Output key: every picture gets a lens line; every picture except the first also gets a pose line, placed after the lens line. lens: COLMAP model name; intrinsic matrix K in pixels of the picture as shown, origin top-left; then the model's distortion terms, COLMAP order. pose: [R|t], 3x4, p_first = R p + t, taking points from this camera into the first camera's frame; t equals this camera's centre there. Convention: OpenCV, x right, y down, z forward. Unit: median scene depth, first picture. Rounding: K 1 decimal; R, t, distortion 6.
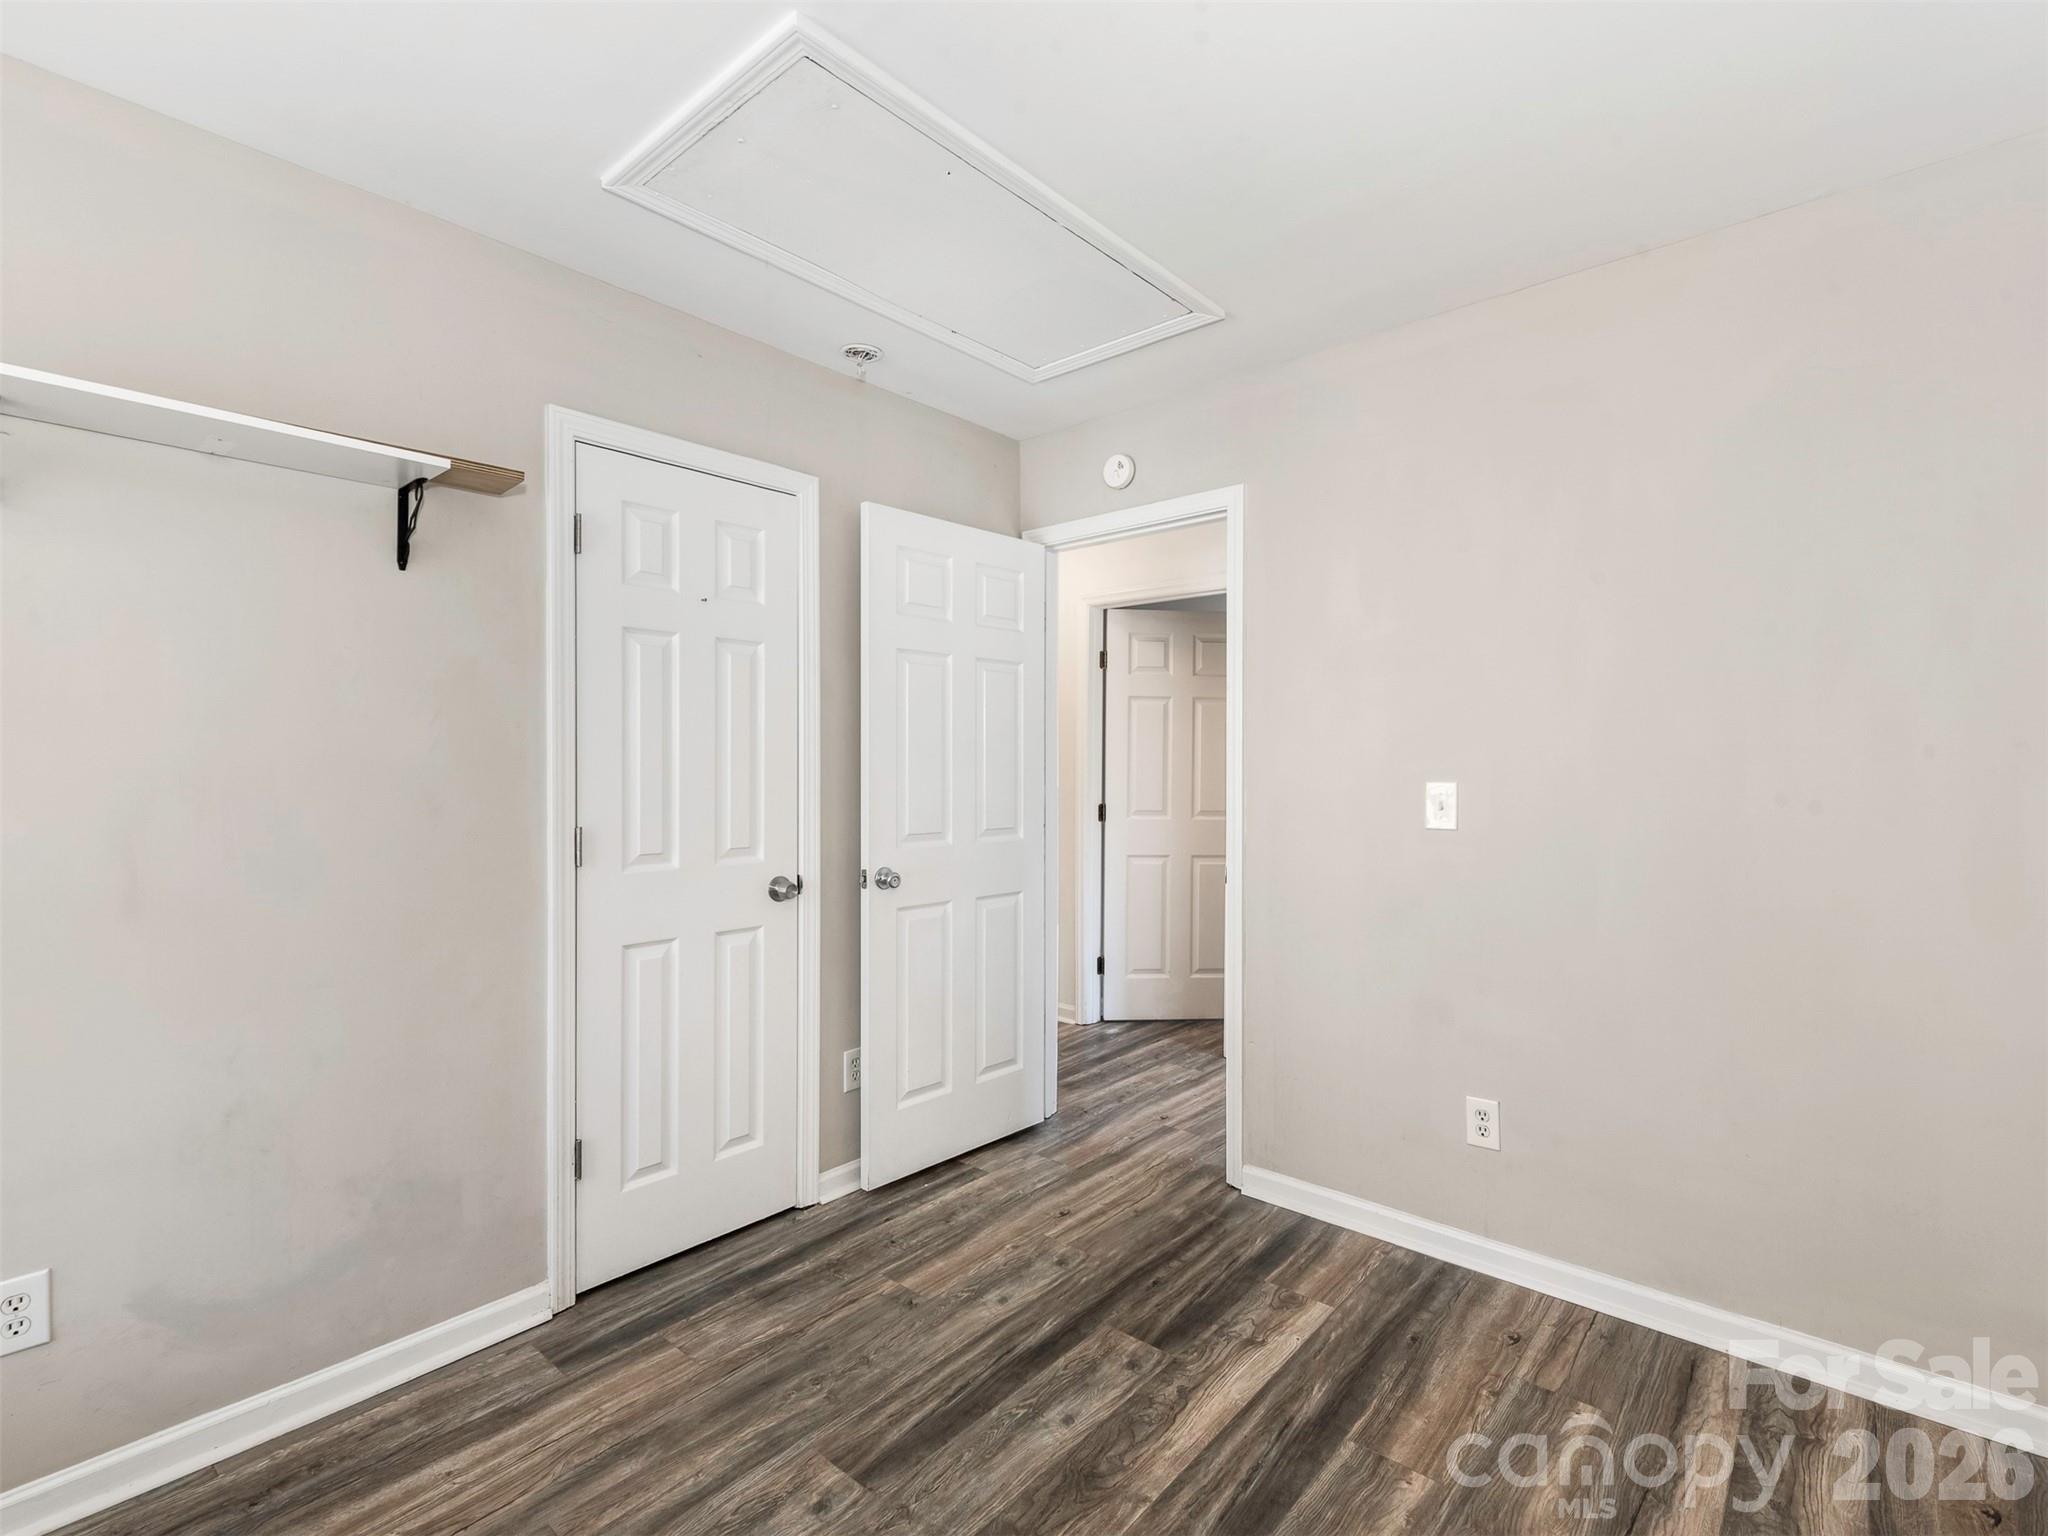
lens RADIAL K [[958.9, 0, 1025.6], [0, 958.9, 753.2], [0, 0, 1]] dist [0.004937, -0.002261]
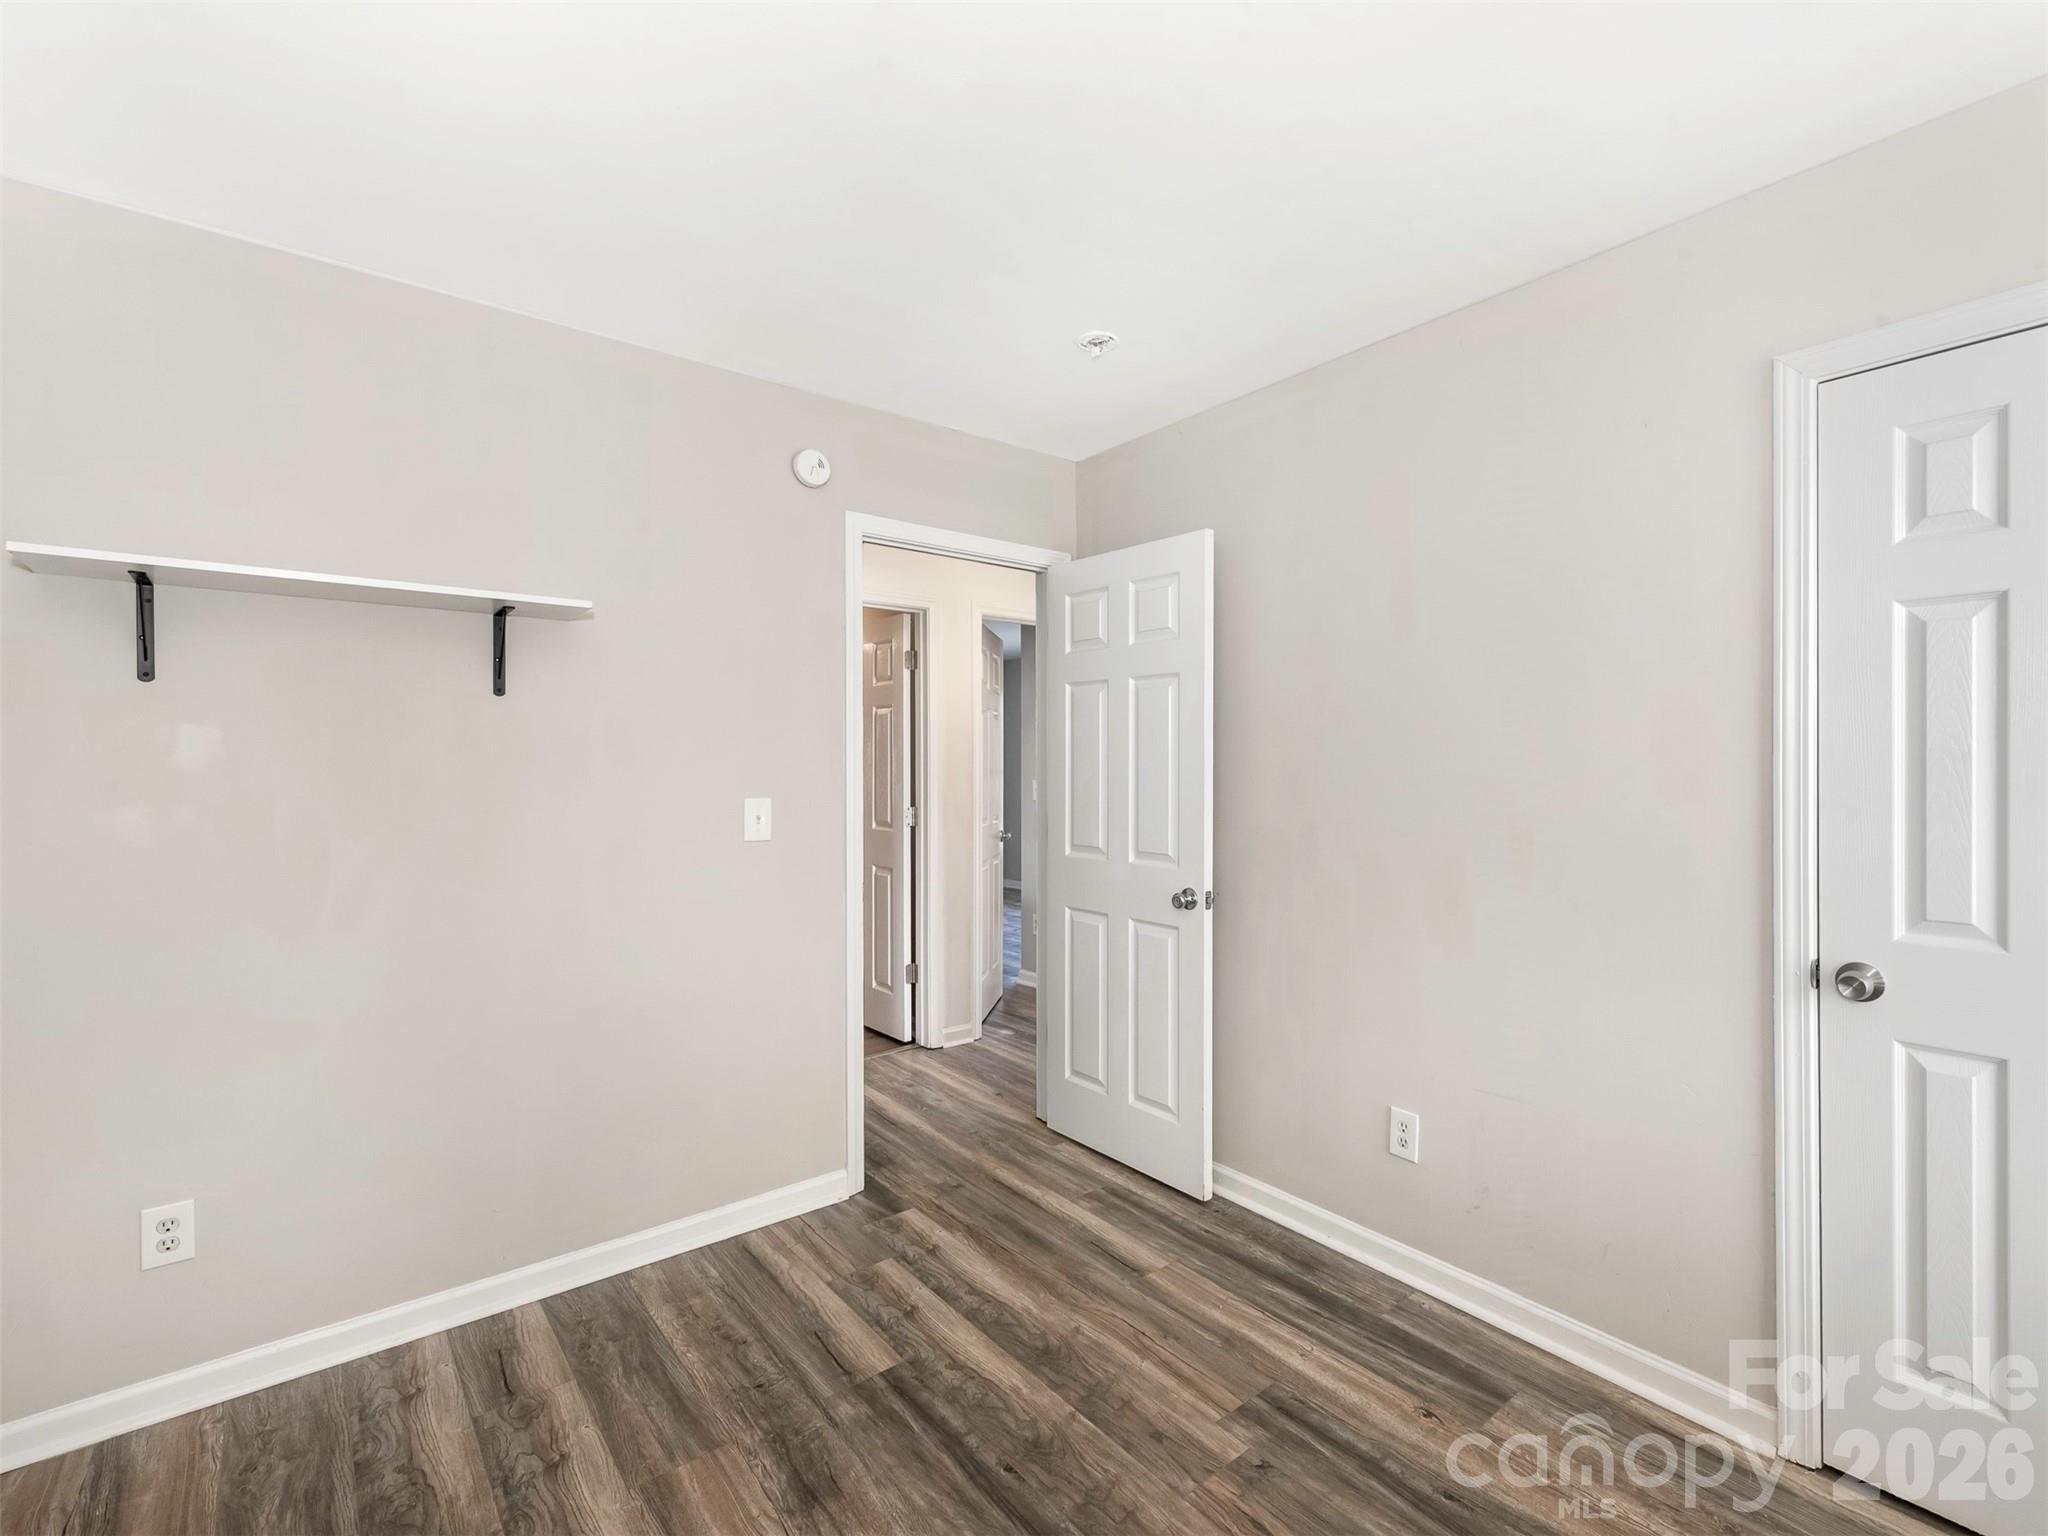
lens RADIAL K [[923.7, 0, 1026.9], [0, 923.7, 775.6], [0, 0, 1]] dist [0.019371, -0.007862]
pose [[0.185676, -0.005871, 0.982593, -0.502961], [0.008109, 0.999957, 0.004442, -0.000367], [-0.982578, 0.007143, 0.185716, 0.430260]]
